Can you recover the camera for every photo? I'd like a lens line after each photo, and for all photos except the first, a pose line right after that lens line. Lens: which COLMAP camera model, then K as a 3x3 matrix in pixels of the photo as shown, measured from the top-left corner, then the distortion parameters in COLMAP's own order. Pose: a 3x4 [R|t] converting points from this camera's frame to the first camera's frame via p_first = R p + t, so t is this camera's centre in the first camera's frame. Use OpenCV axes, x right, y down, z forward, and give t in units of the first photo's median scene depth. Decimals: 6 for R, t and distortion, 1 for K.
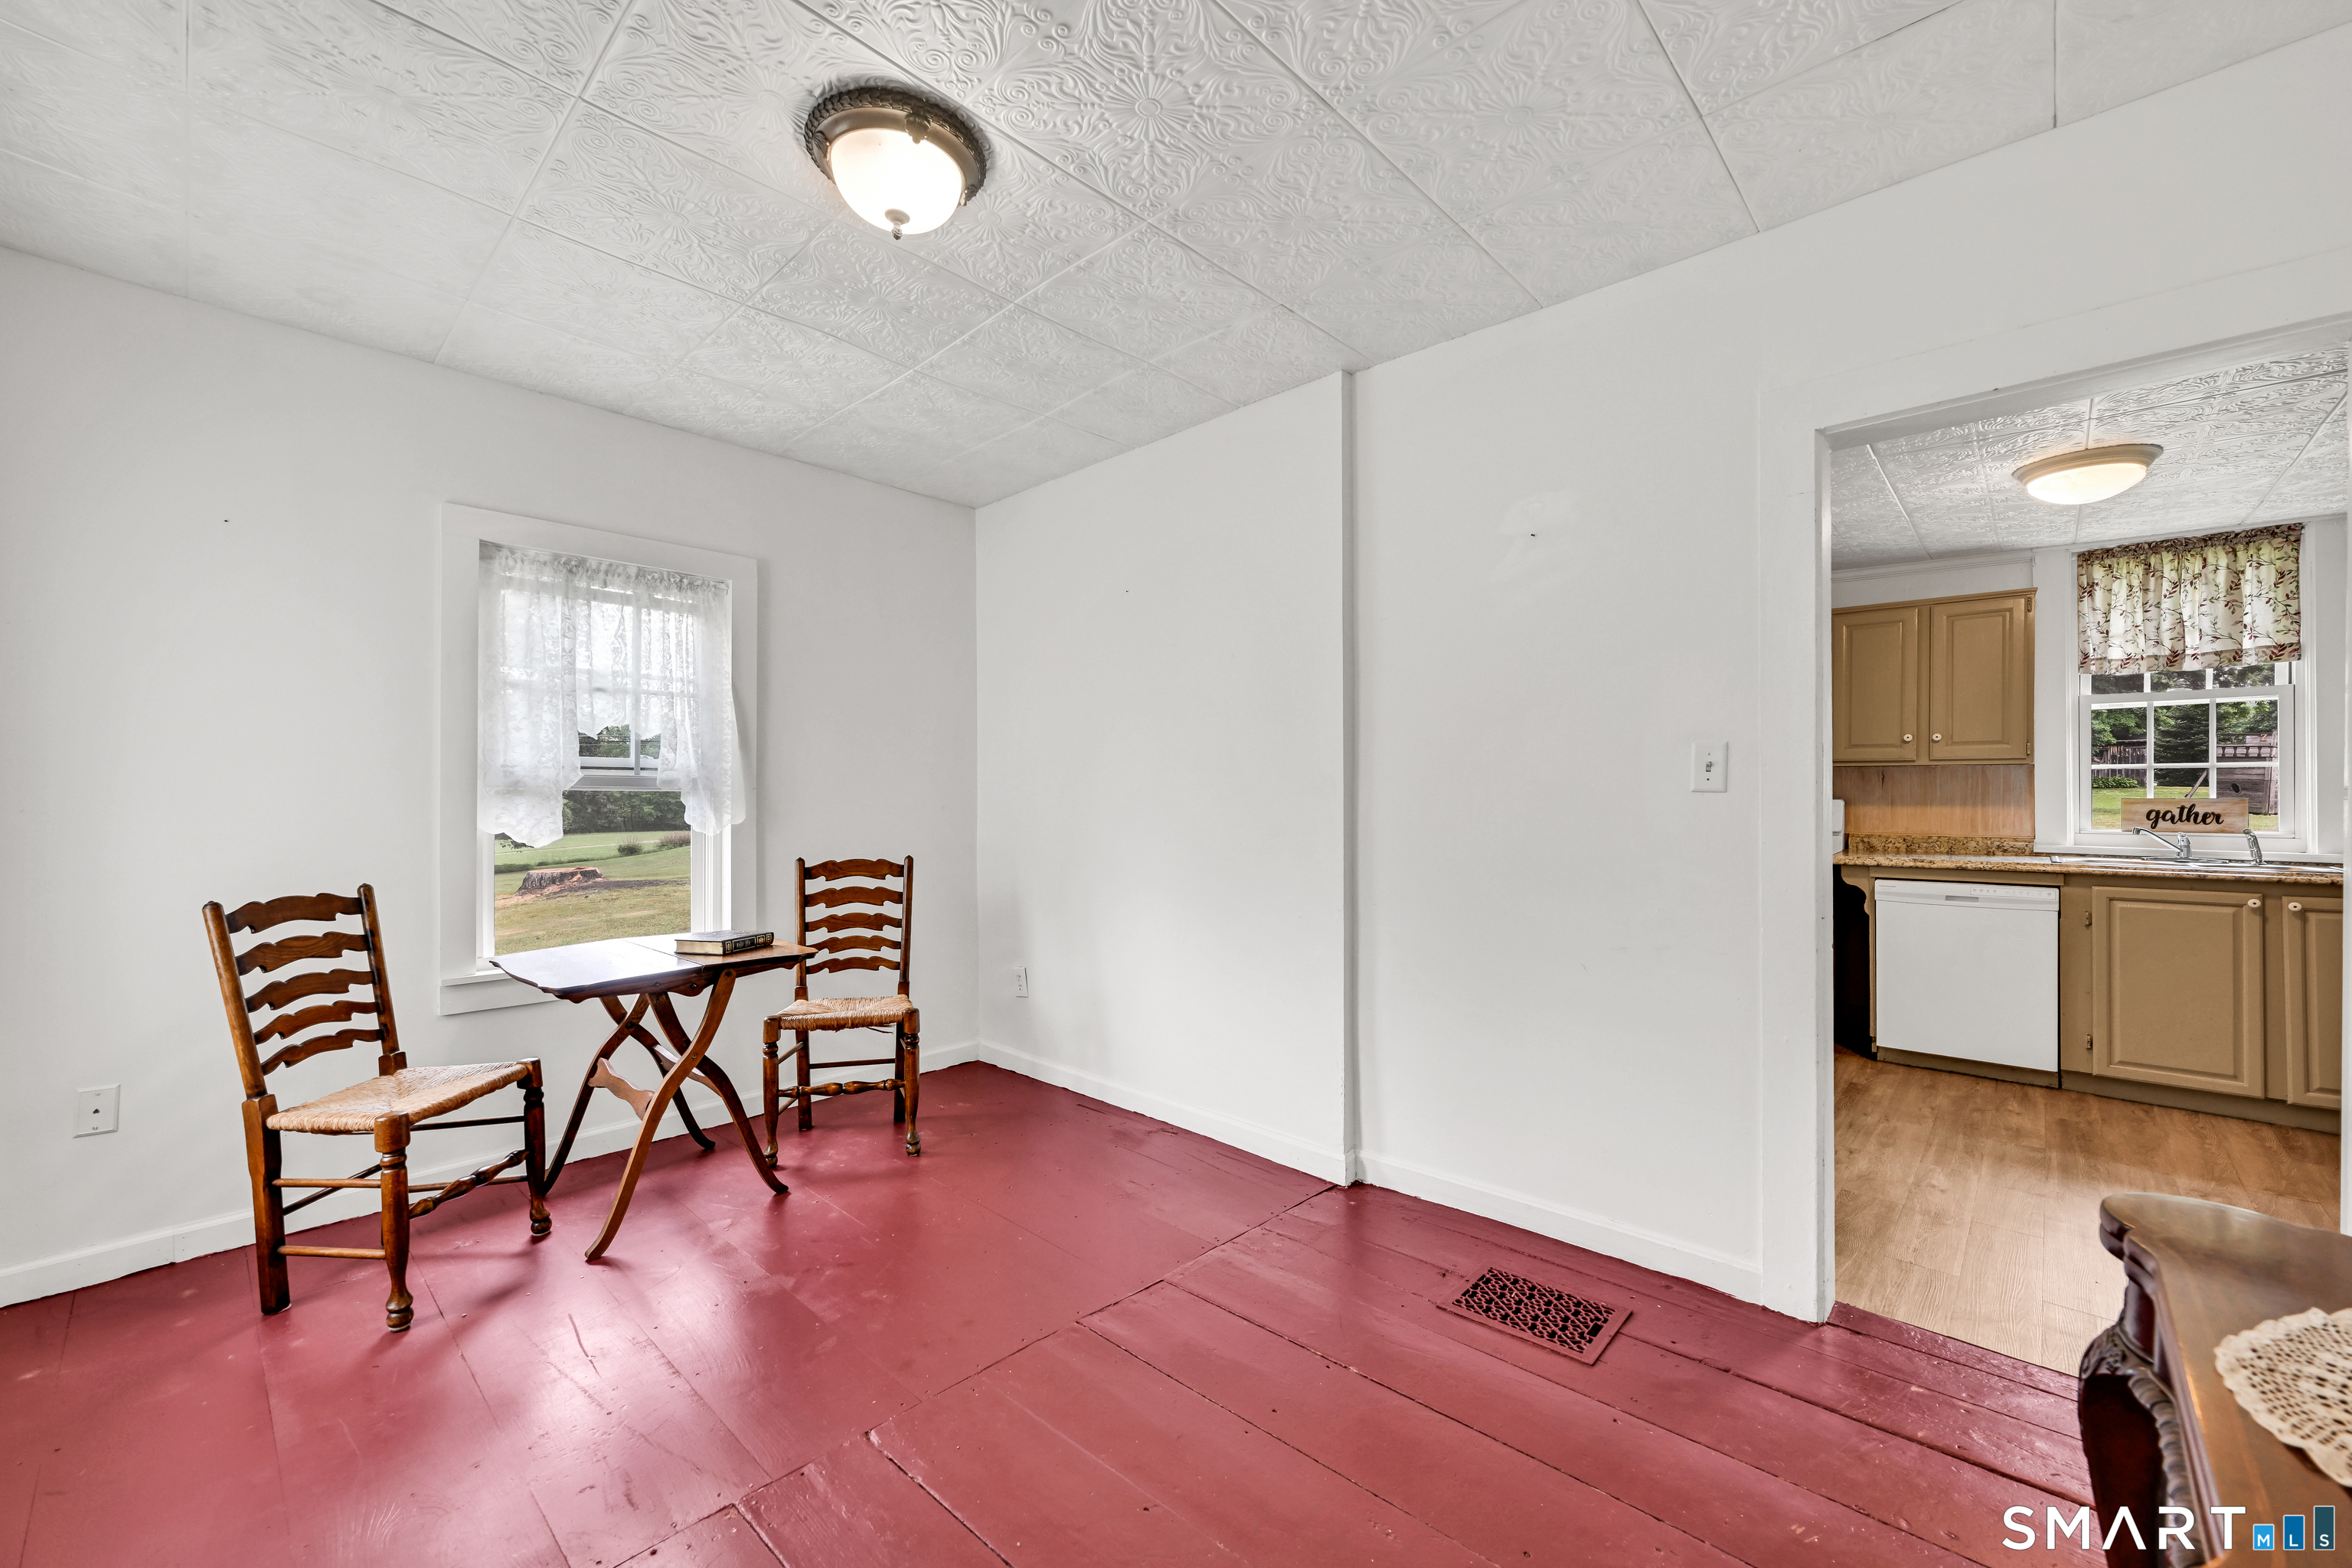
lens RADIAL K [[950.4, 0, 1176.0], [0, 950.4, 784.0], [0, 0, 1]] dist [0.001570, 0.000120]
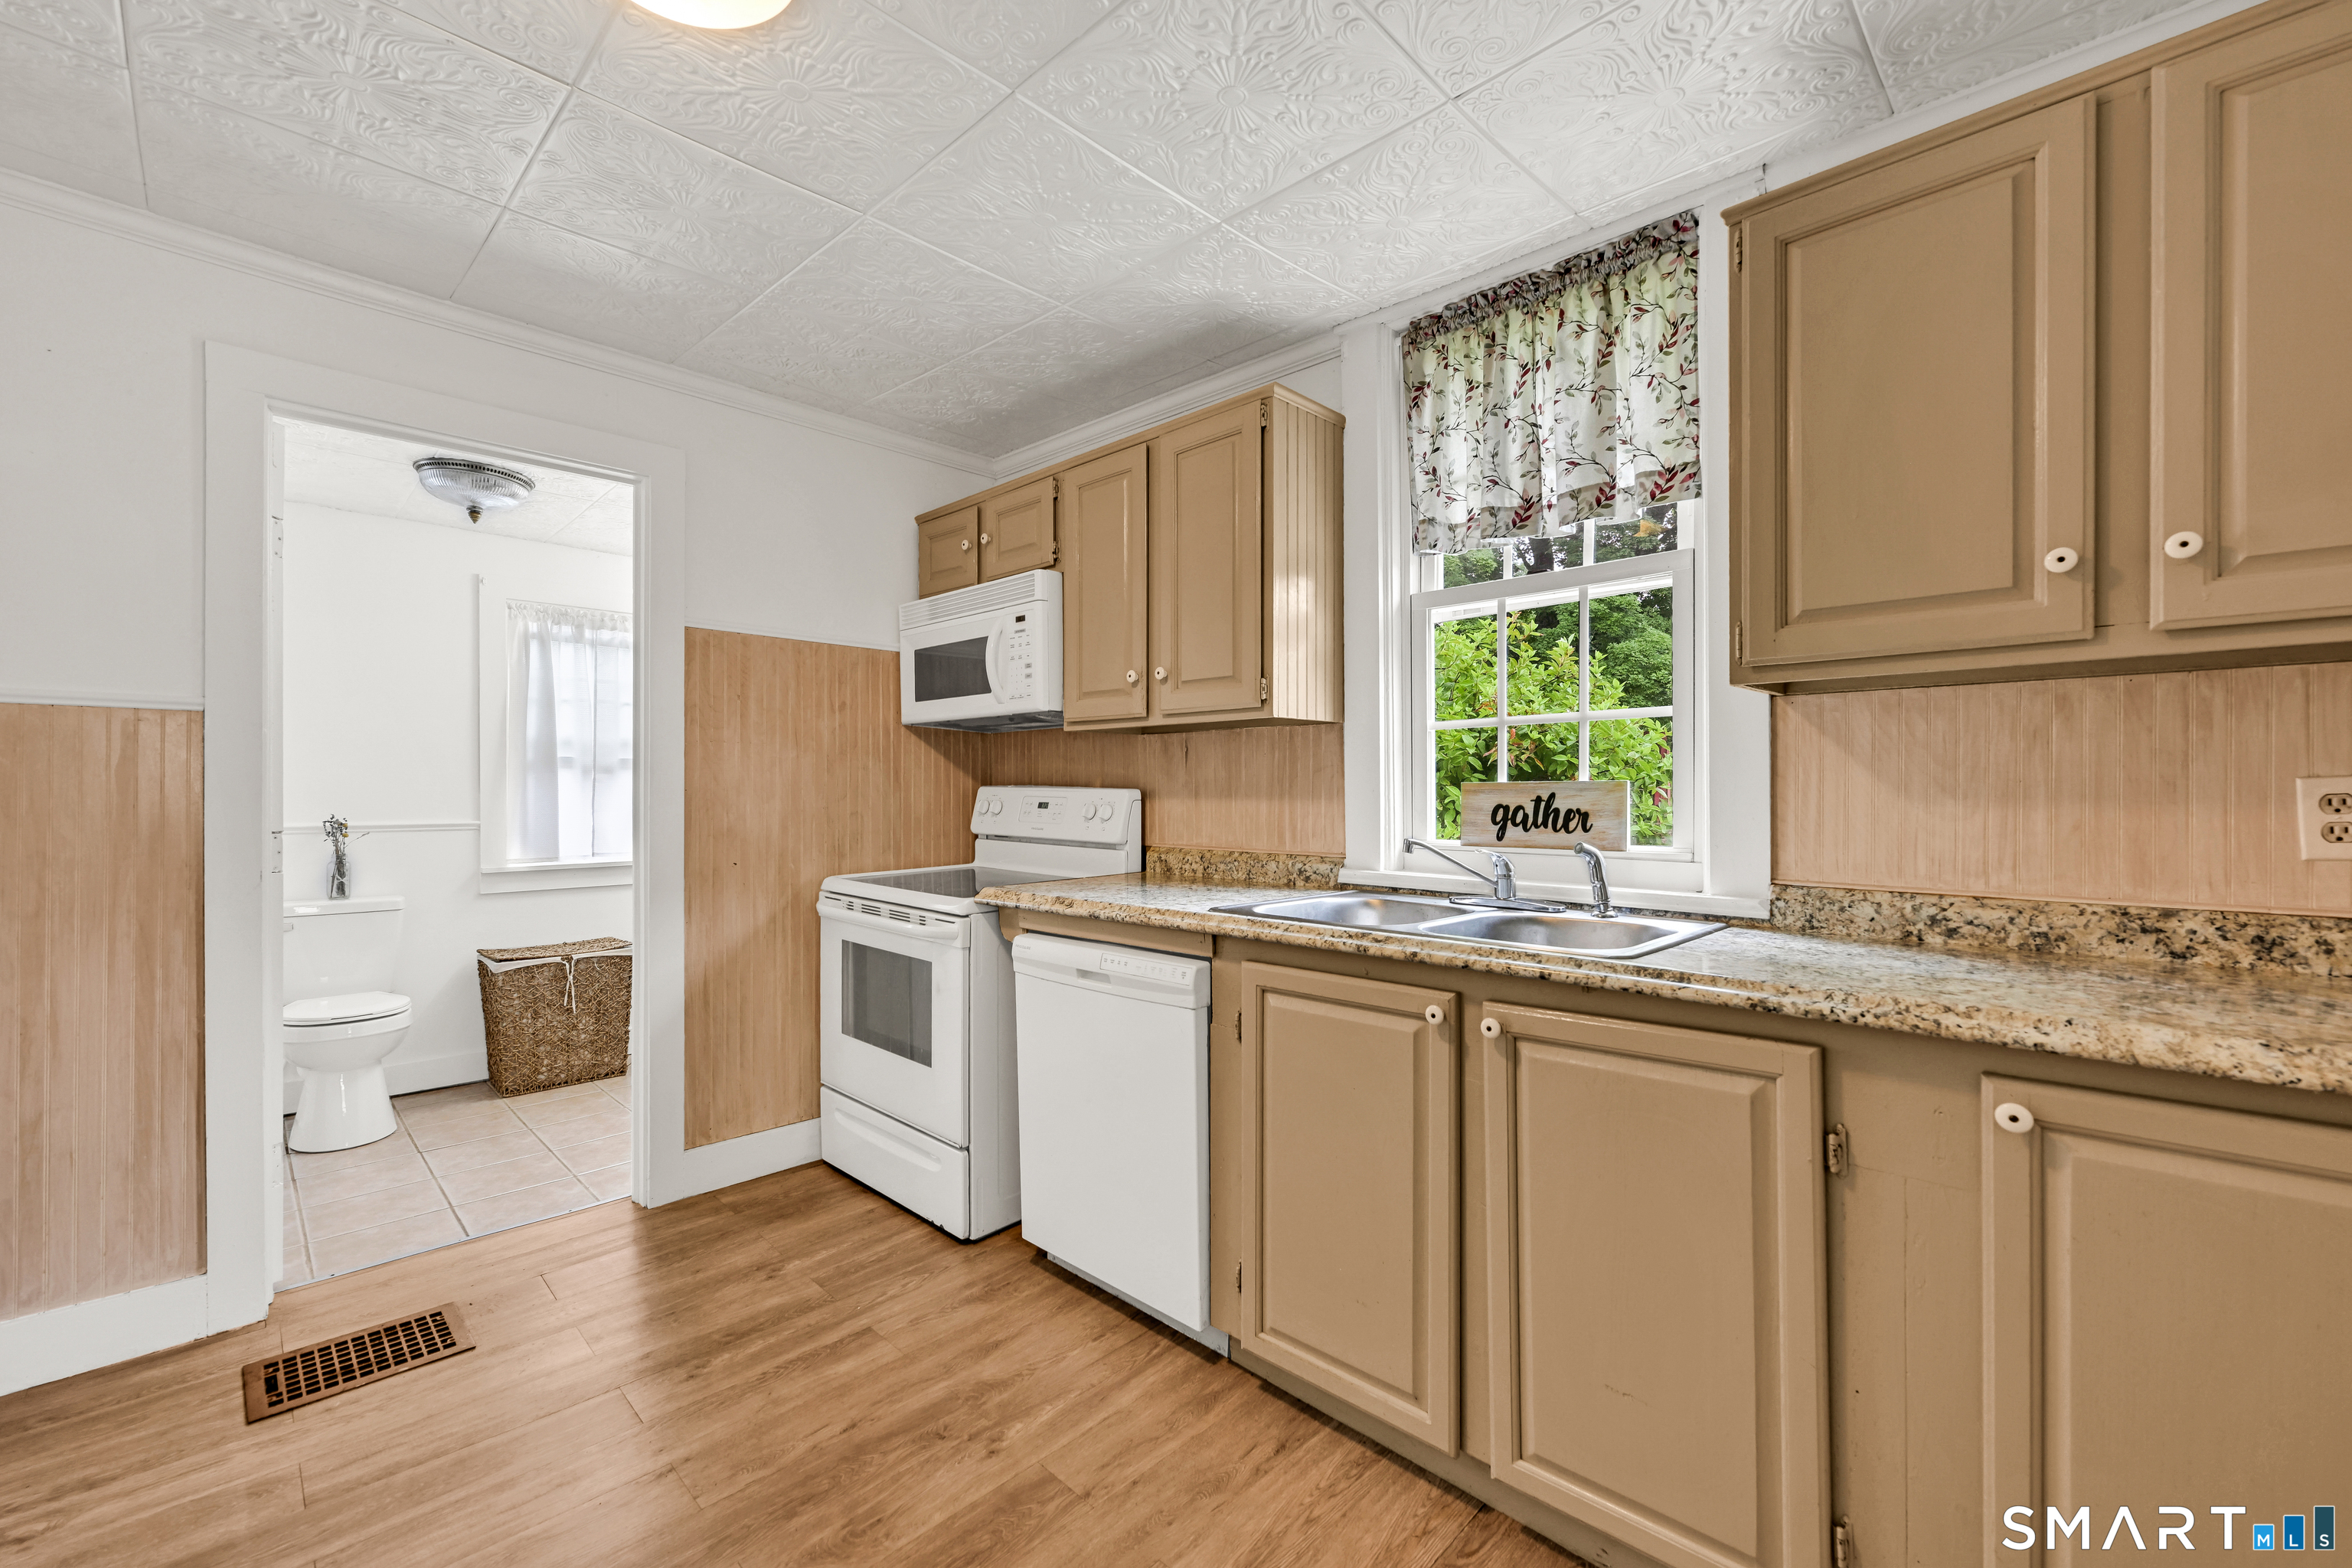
lens RADIAL K [[968.1, 0, 1176.0], [0, 968.1, 784.0], [0, 0, 1]] dist [-0.000928, -0.000174]
pose [[0.999063, -0.006264, -0.042817, 0.884440], [0.006528, 0.999961, 0.006026, 0.011750], [0.042777, -0.006300, 0.999065, 0.466942]]
